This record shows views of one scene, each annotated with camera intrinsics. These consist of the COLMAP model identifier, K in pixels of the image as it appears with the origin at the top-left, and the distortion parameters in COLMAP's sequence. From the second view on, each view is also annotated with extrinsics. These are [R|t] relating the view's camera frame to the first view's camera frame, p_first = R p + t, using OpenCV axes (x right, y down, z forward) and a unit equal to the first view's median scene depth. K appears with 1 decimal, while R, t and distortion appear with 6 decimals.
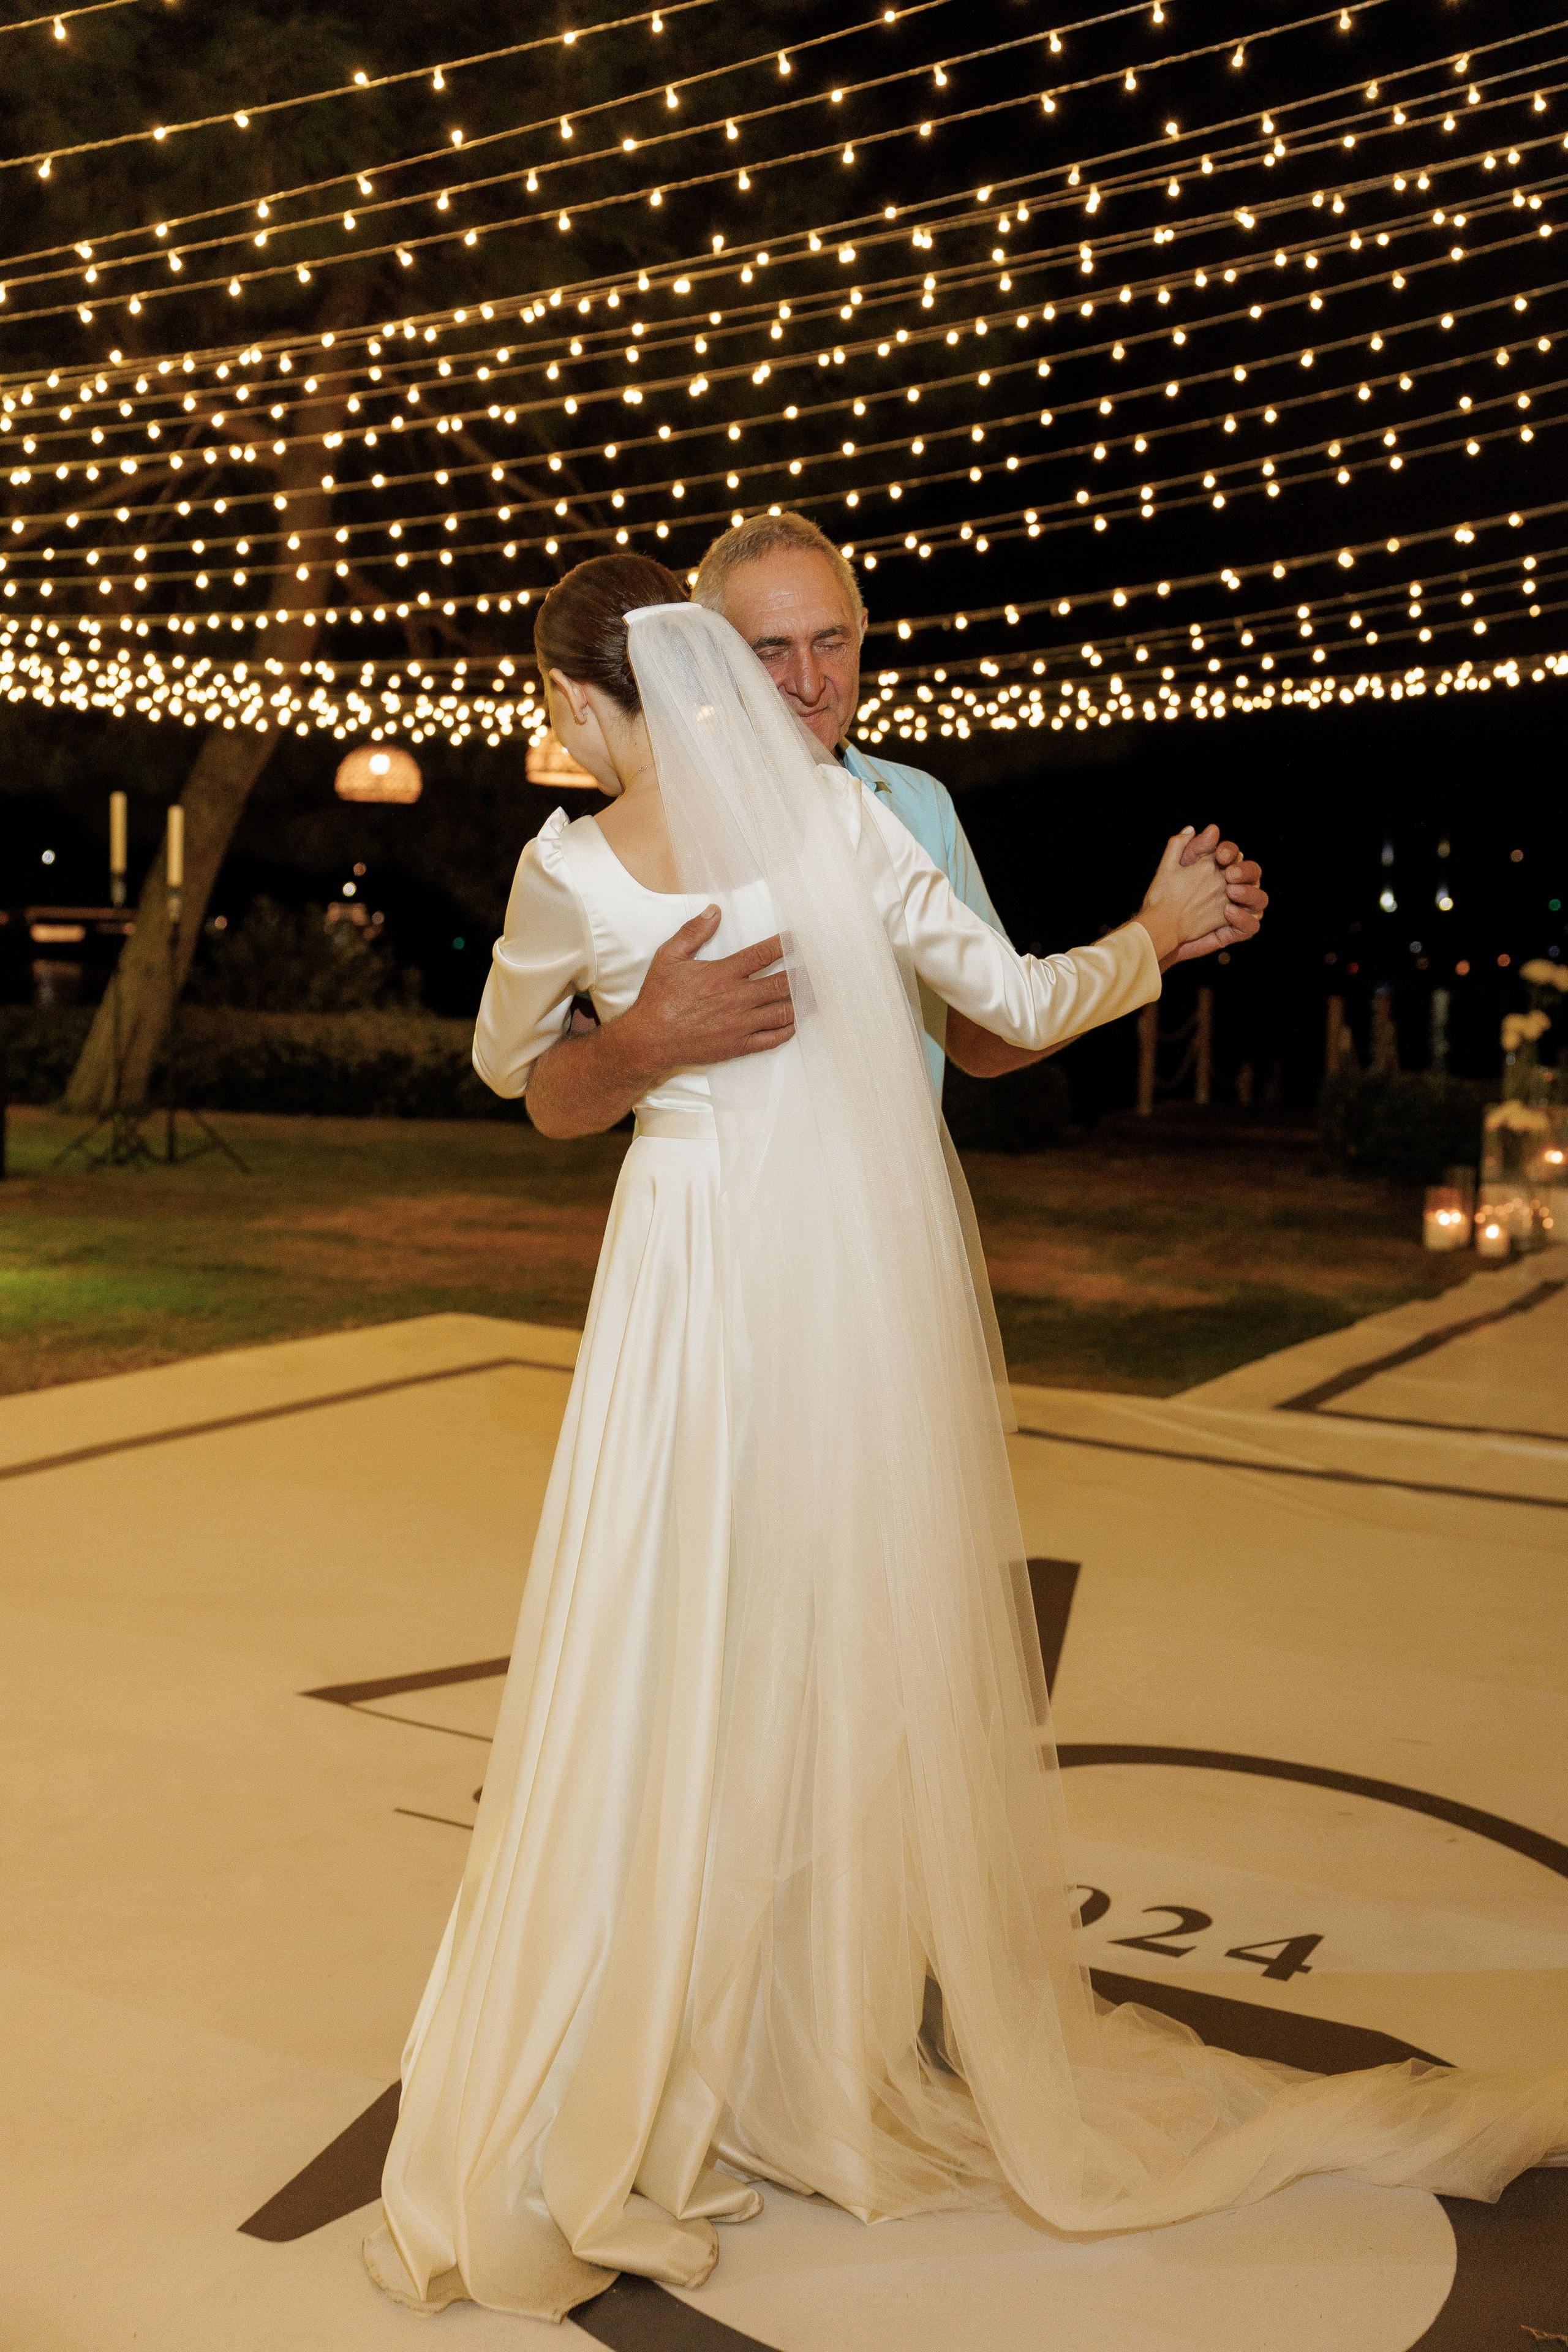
lens RADIAL K [[2448.1, 0, 796.6], [0, 2448.1, 1101.0], [0, 0, 1]] dist [0.012183, 0.000000]
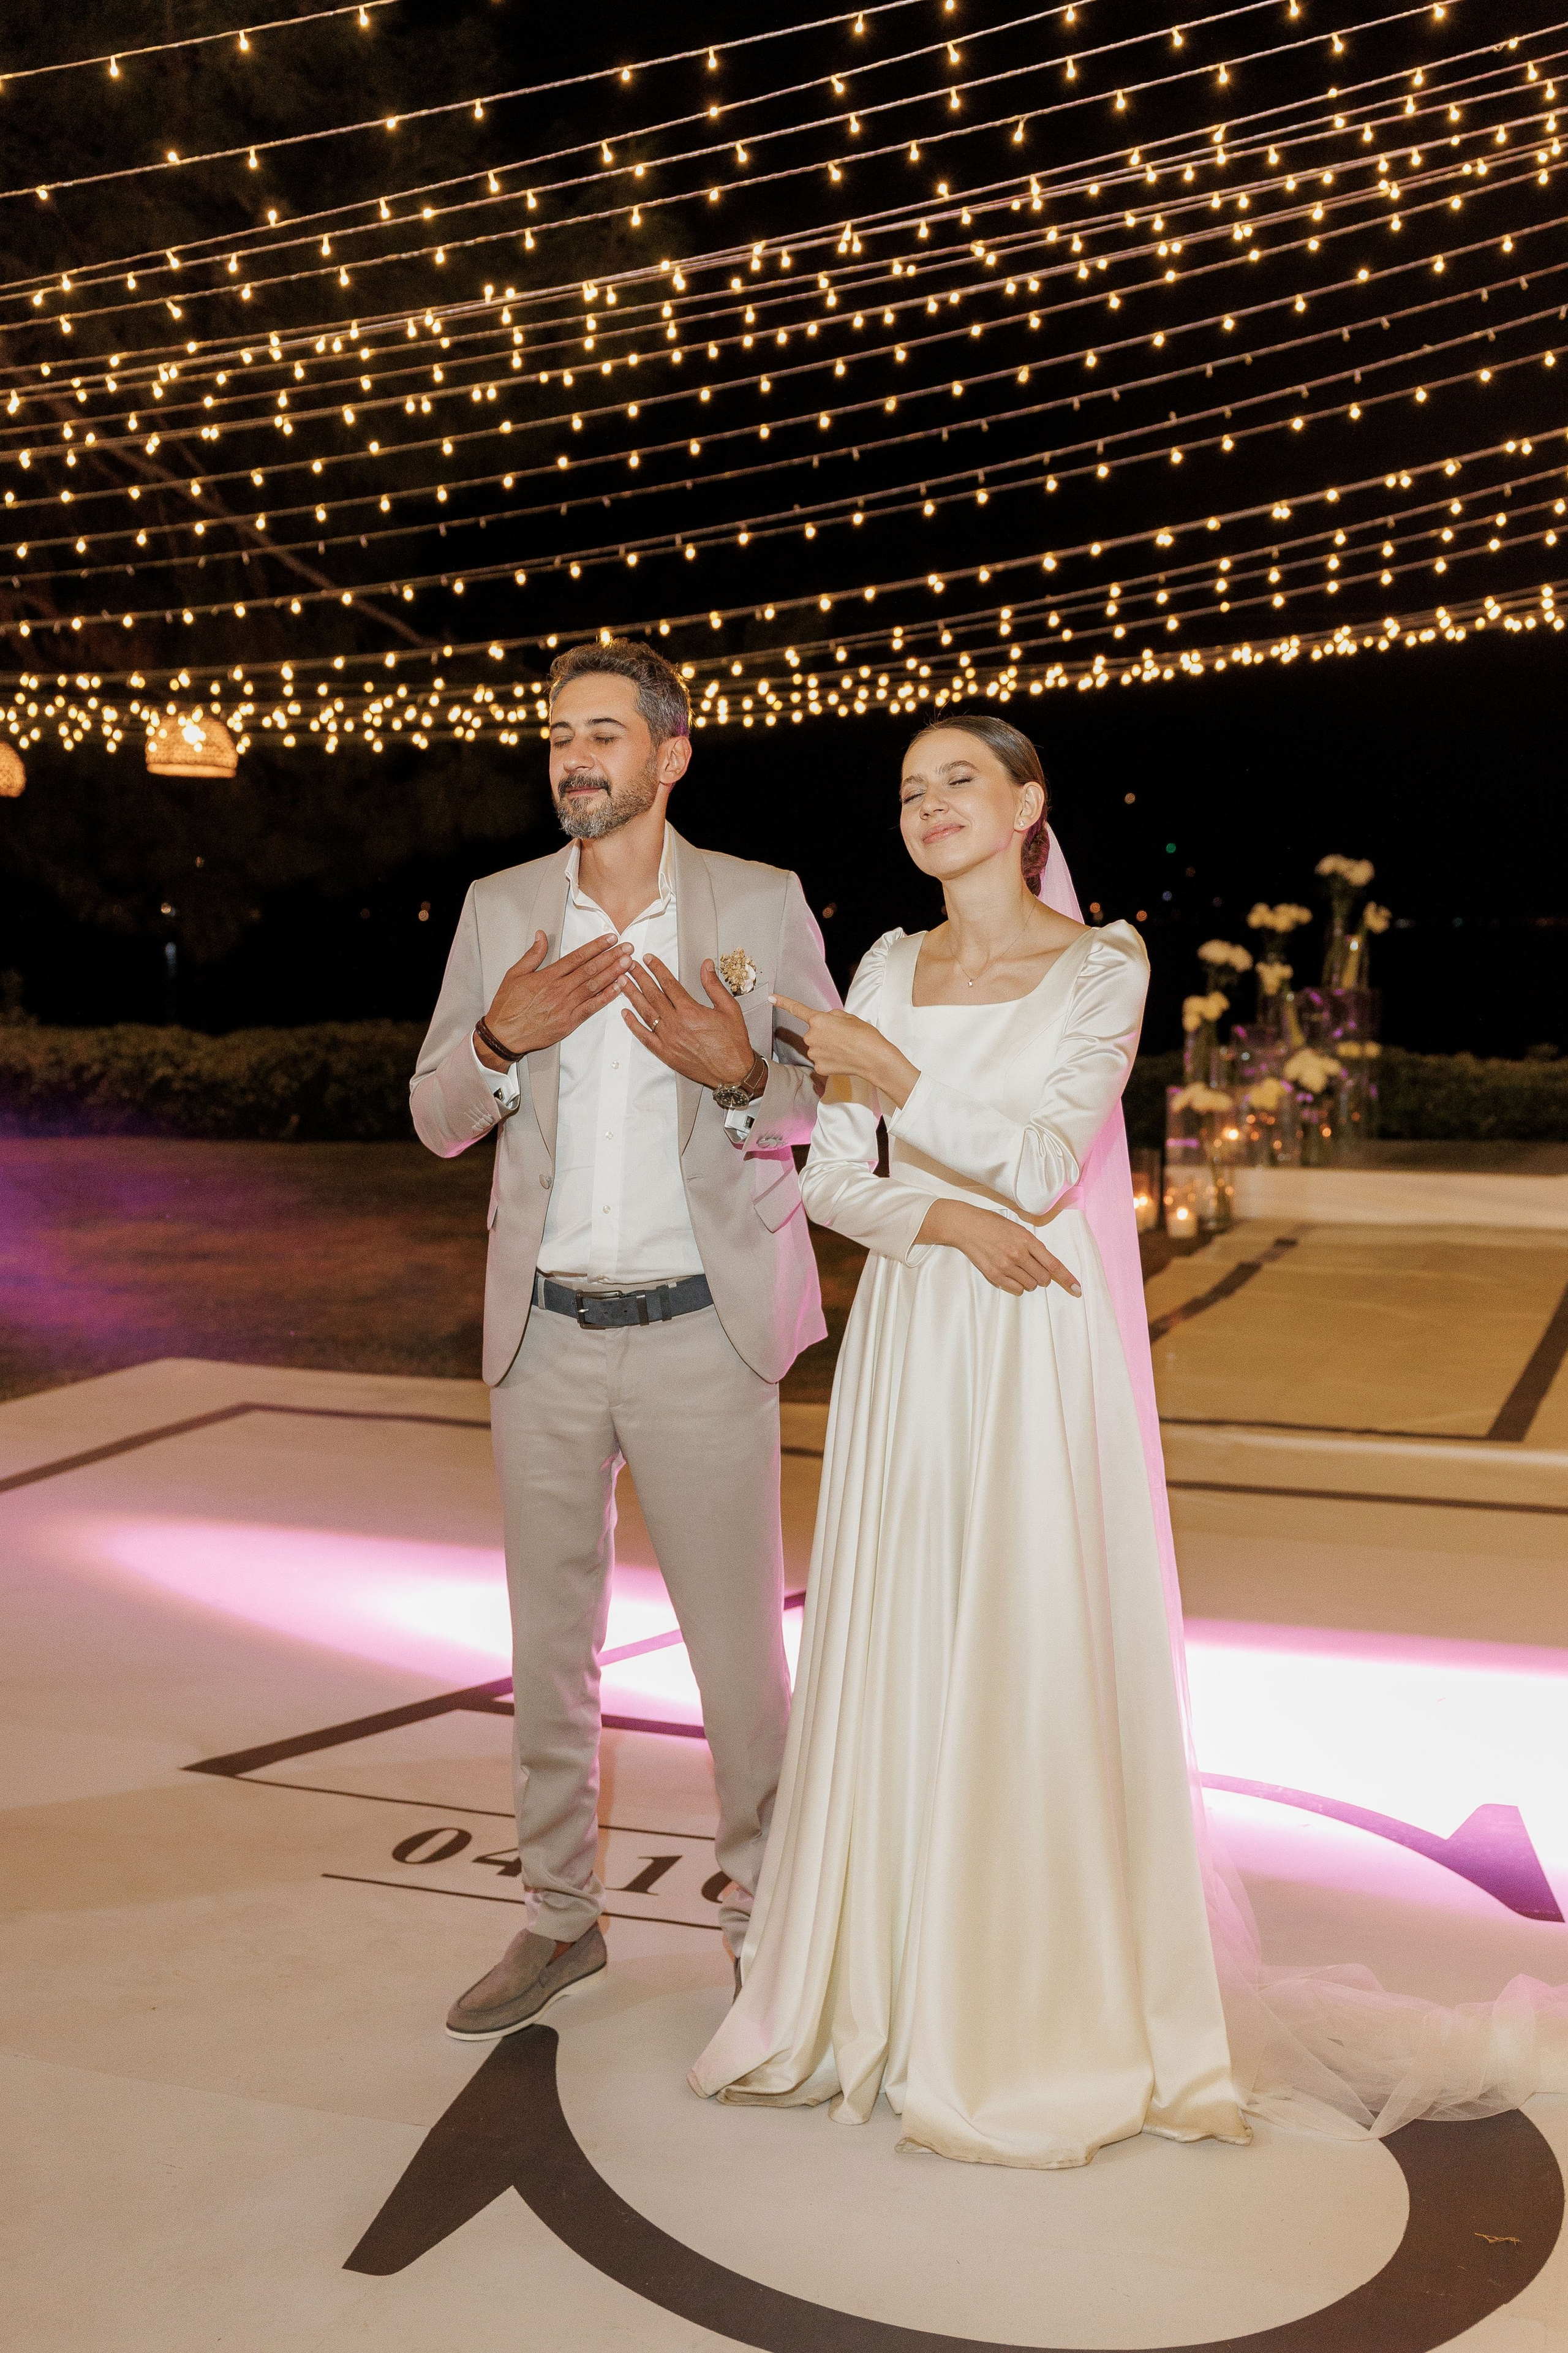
lens RADIAL K [[2643.3, 0, 715.1], [0, 2643.3, 1170.2], [0, 0, 1]] dist [-0.003240, 0.000000]
pose [[0.989294, -0.044963, 0.138839, -0.069379], [0.039195, 0.998262, 0.044001, -0.024742], [-0.140576, -0.038088, 0.989337, -0.057307]]
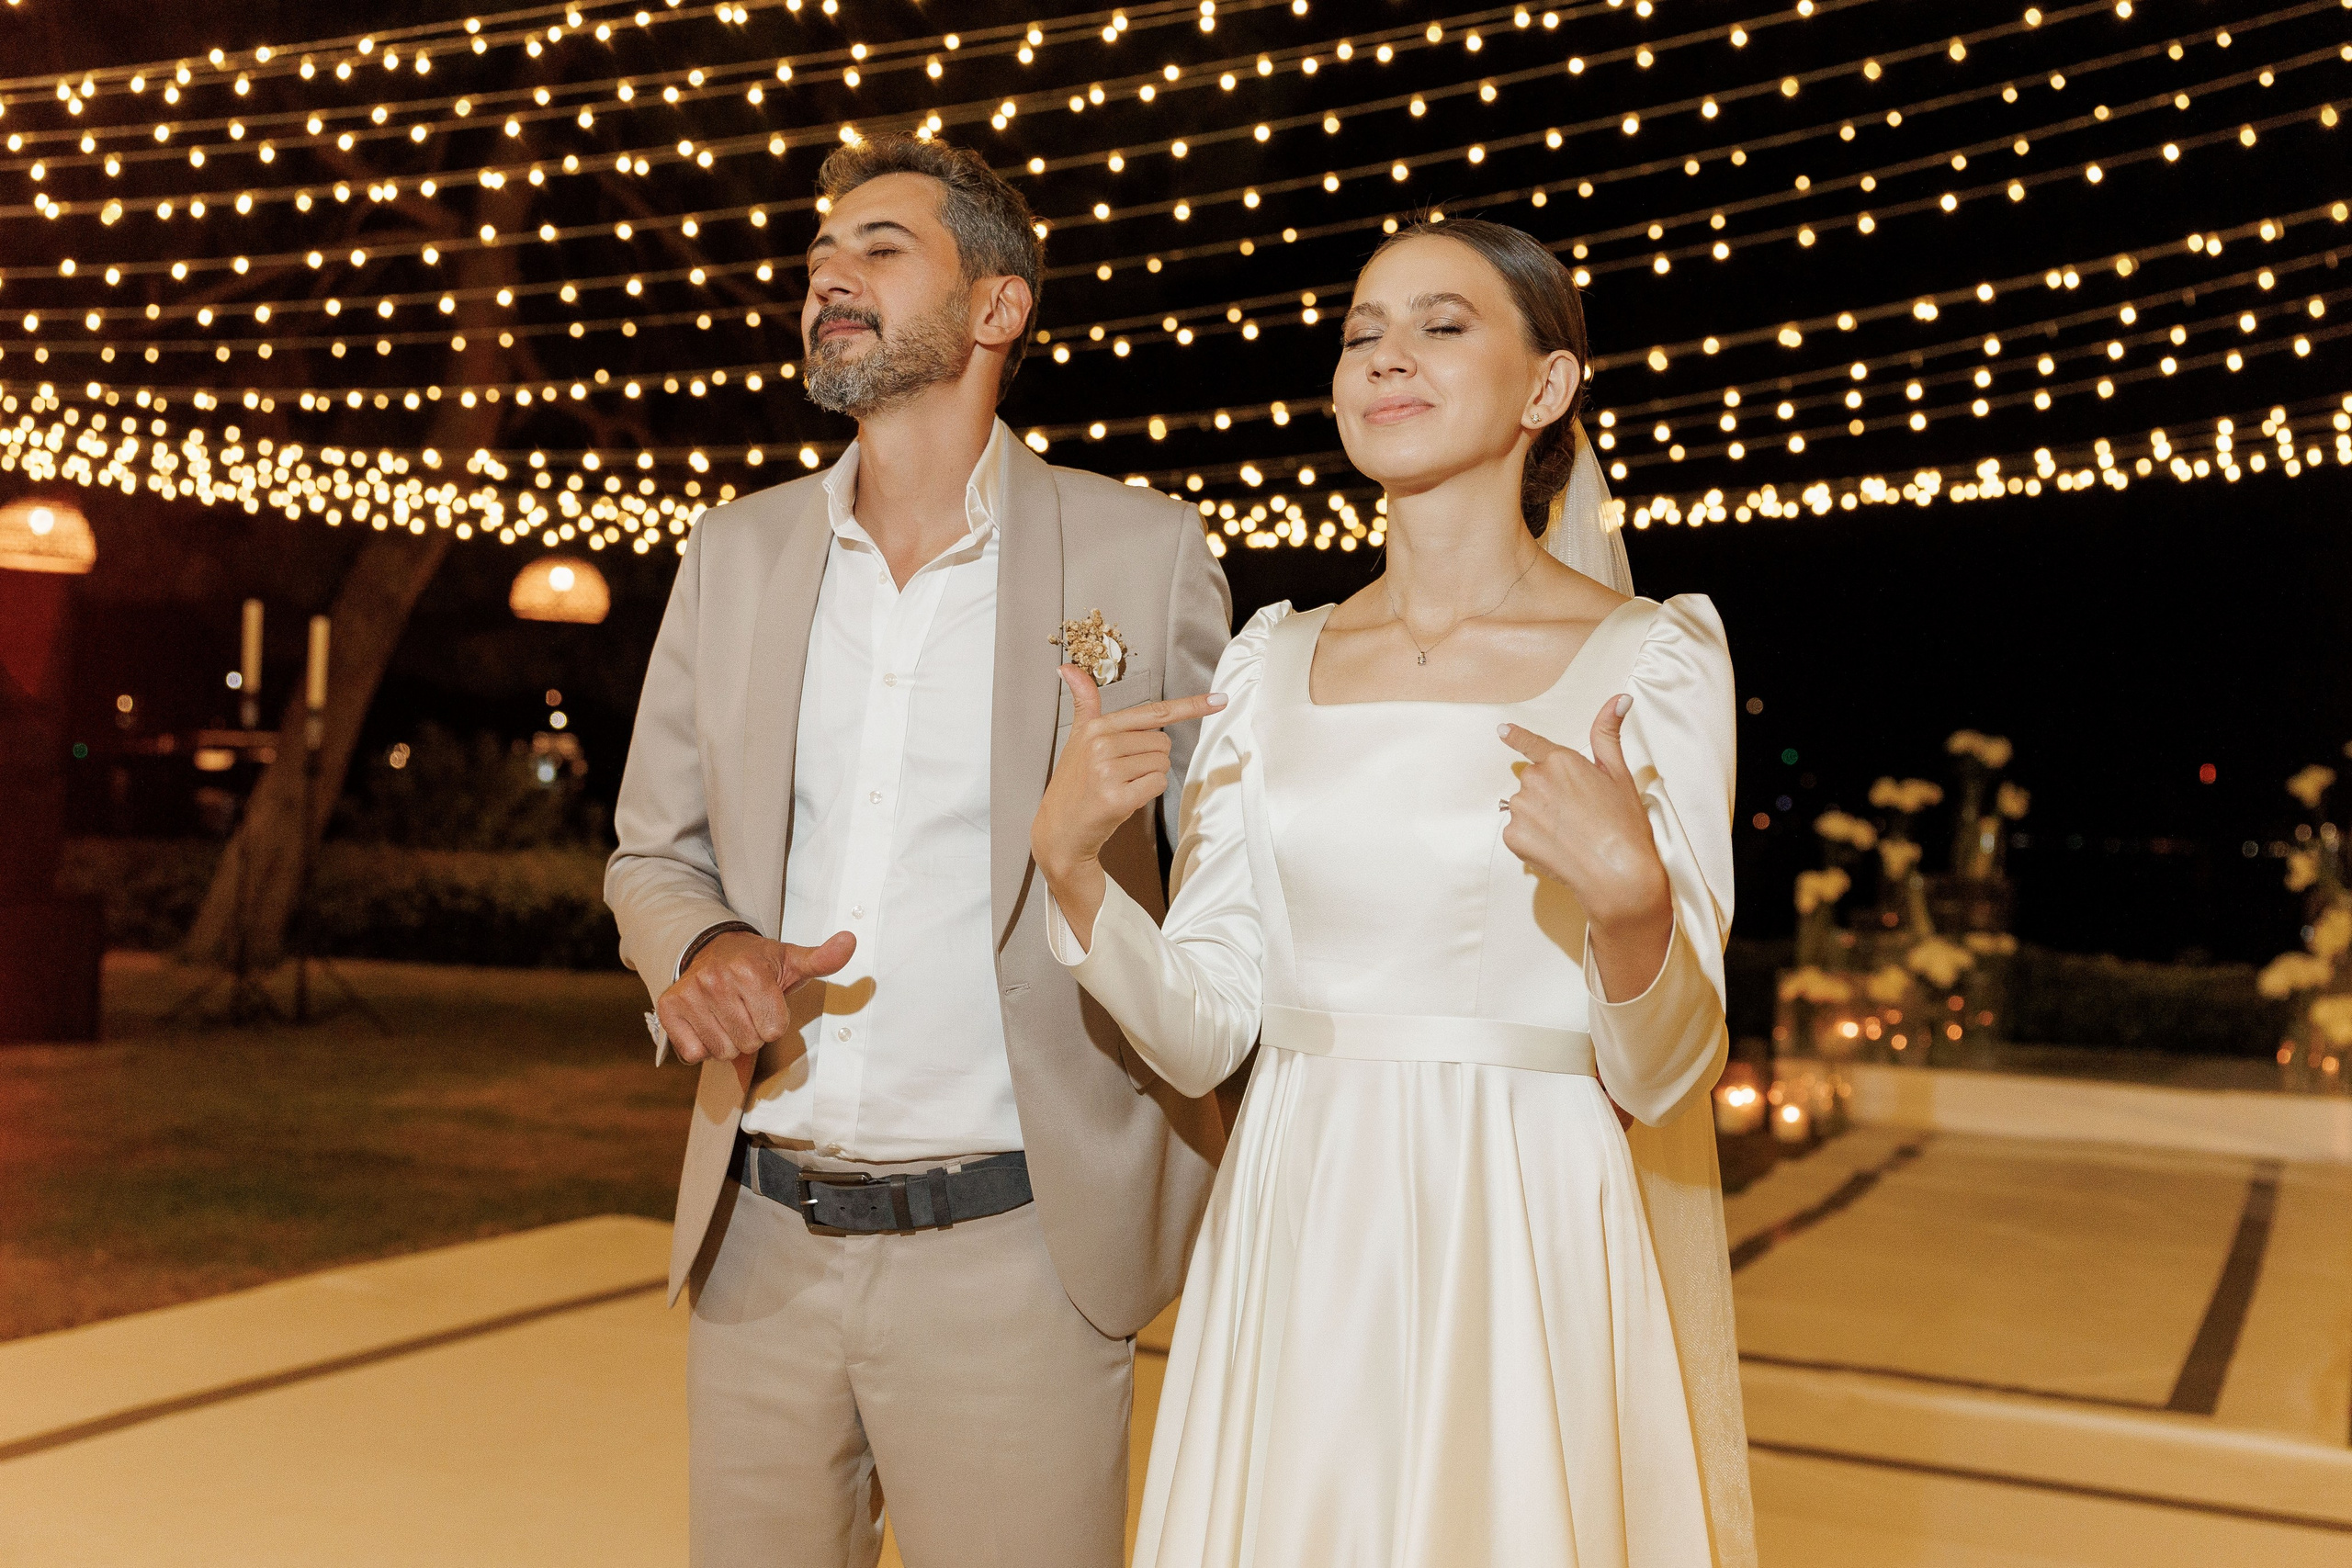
lens RADIAL K [[2452.0, 0, 1210.0], [0, 2452.0, 762.4], [0, 0, 1]] dist [0.011348, 0.000000]
pose [[0.996493, 0.016029, 0.082128, -0.007864], [-0.009959, 0.997224, -0.073797, -0.008451], [-0.083082, 0.072720, 0.993886, 0.134903]]
